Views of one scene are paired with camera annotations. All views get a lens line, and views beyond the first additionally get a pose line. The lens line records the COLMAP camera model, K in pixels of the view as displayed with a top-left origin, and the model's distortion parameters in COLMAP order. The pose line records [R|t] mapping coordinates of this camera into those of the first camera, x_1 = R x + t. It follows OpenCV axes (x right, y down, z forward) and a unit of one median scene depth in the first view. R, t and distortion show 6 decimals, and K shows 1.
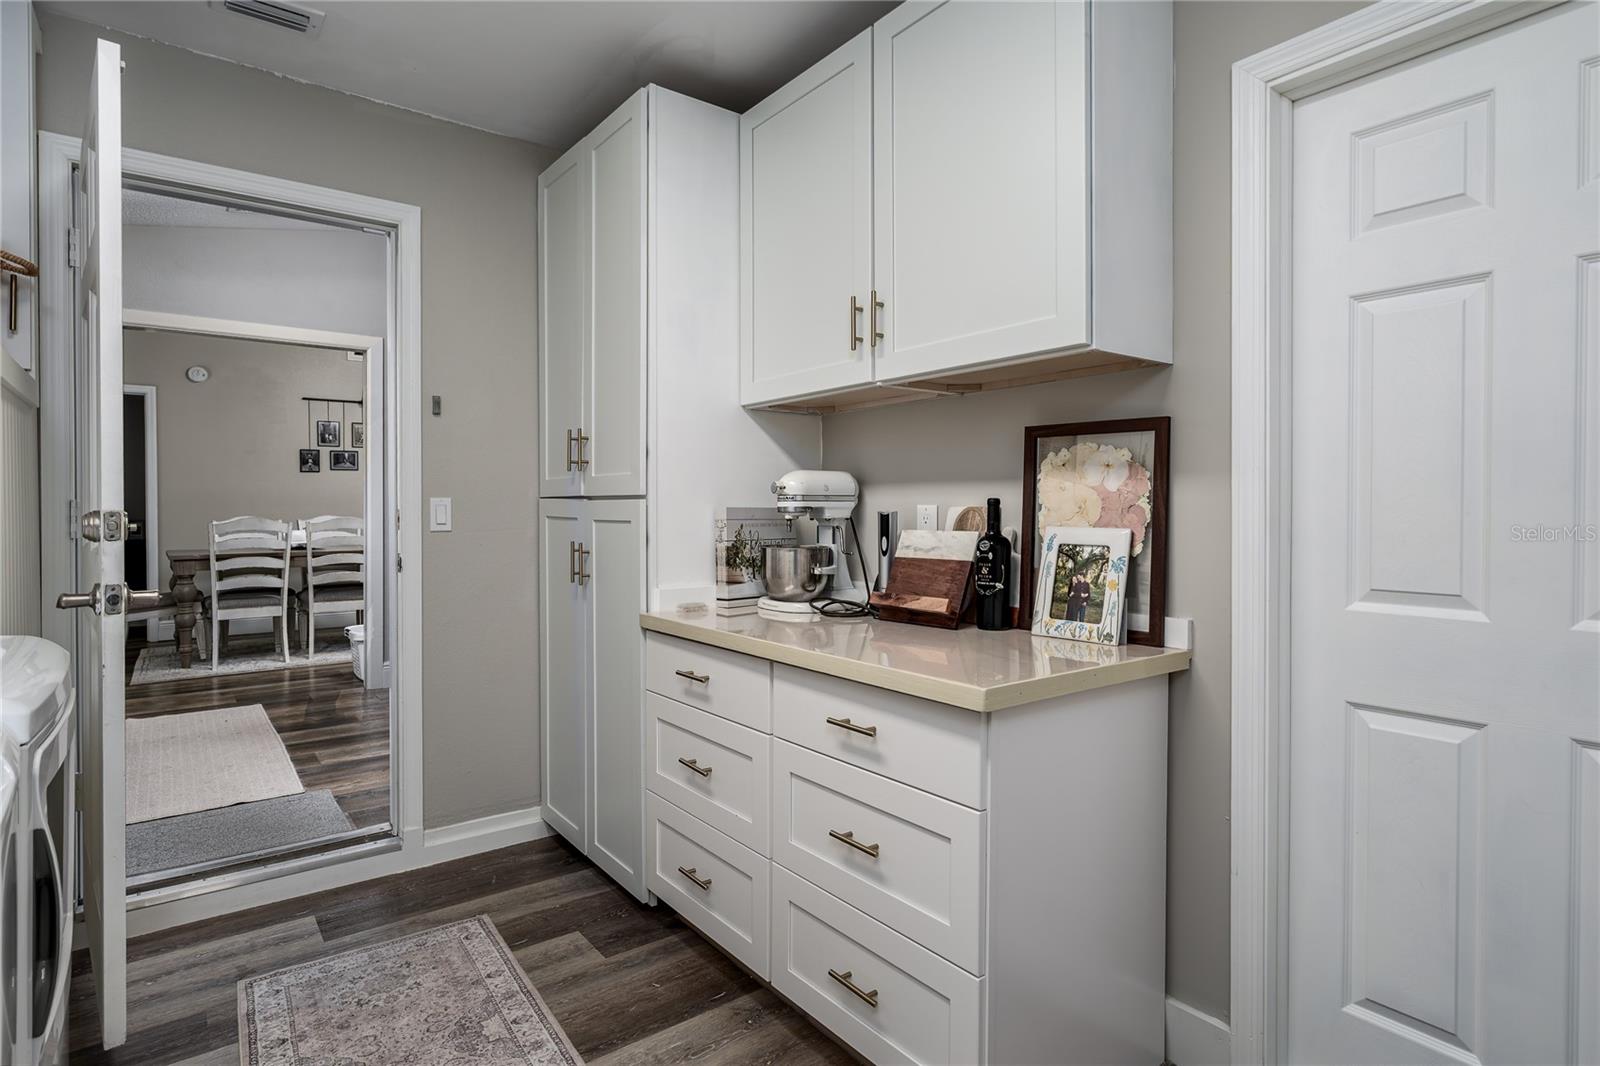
lens RADIAL K [[819.6, 0, 797.3], [0, 819.6, 521.0], [0, 0, 1]] dist [-0.004464, 0.002735]
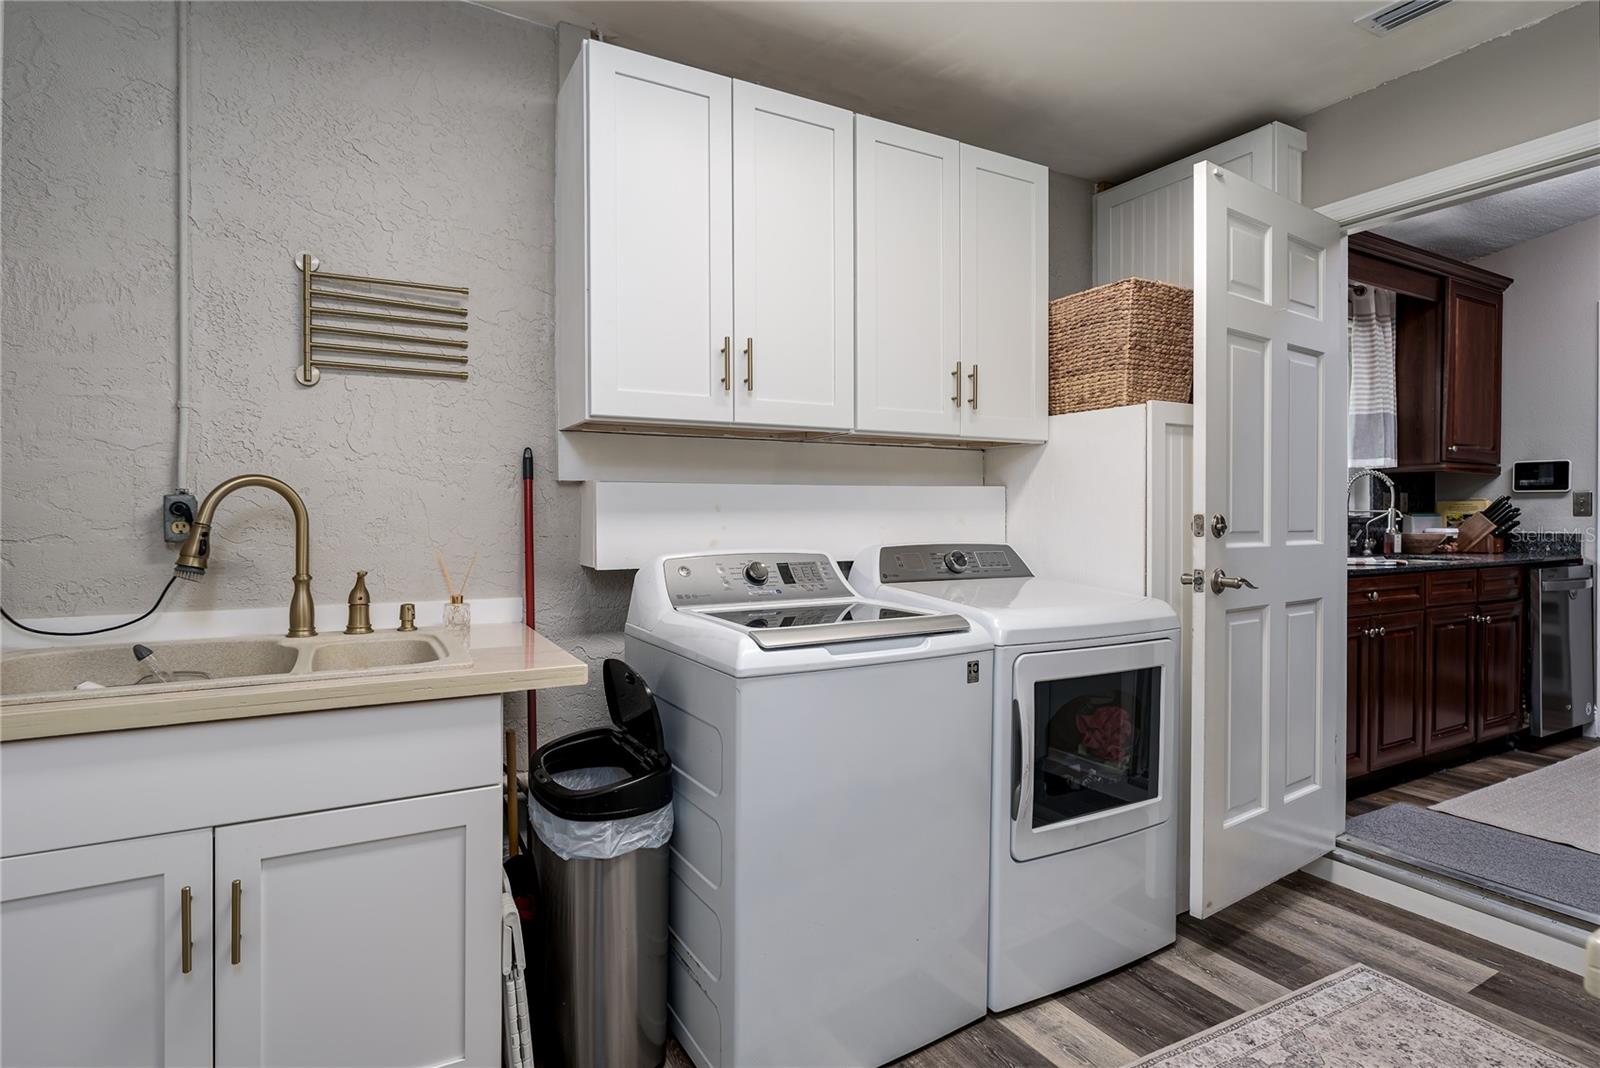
lens RADIAL K [[819.6, 0, 798.2], [0, 819.6, 524.4], [0, 0, 1]] dist [-0.004464, 0.002735]
pose [[-0.145881, 0.004726, -0.989291, 0.398963], [-0.016564, 0.999837, 0.007219, 0.009887], [0.989163, 0.017440, -0.145779, 0.392115]]
